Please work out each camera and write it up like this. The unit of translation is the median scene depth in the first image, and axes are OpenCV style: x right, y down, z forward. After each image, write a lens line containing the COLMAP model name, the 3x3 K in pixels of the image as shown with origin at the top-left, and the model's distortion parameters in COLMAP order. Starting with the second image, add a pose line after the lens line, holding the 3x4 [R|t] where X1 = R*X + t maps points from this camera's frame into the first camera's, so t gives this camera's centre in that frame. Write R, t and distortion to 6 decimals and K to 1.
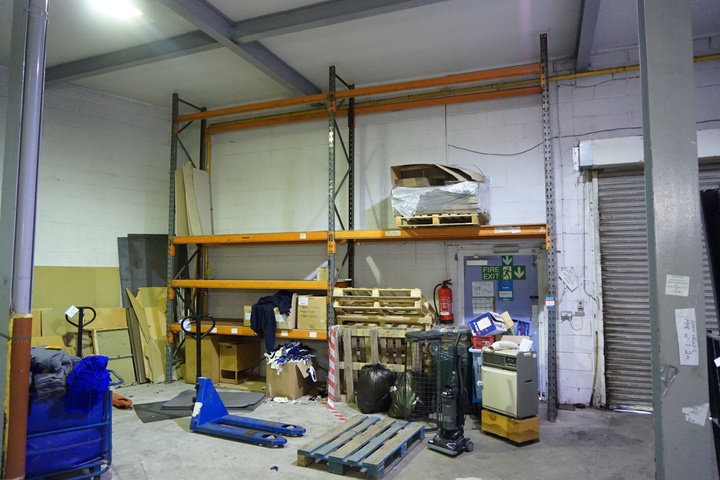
lens RADIAL K [[504.0, 0, 360.3], [0, 504.0, 240.7], [0, 0, 1]] dist [-0.026760, 0.012201]
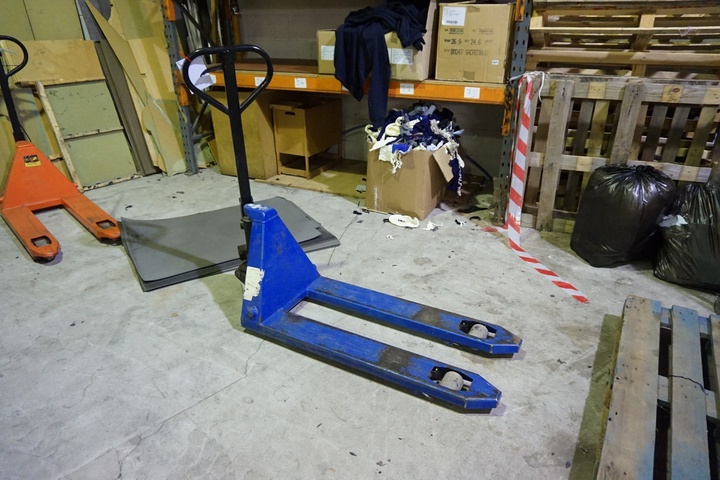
lens RADIAL K [[504.0, 0, 360.0], [0, 504.0, 238.7], [0, 0, 1]] dist [-0.026760, 0.012201]
pose [[0.997828, 0.017906, -0.063386, -0.162596], [0.014506, 0.878973, 0.476651, 0.079705], [0.064250, -0.476536, 0.876804, 0.506329]]
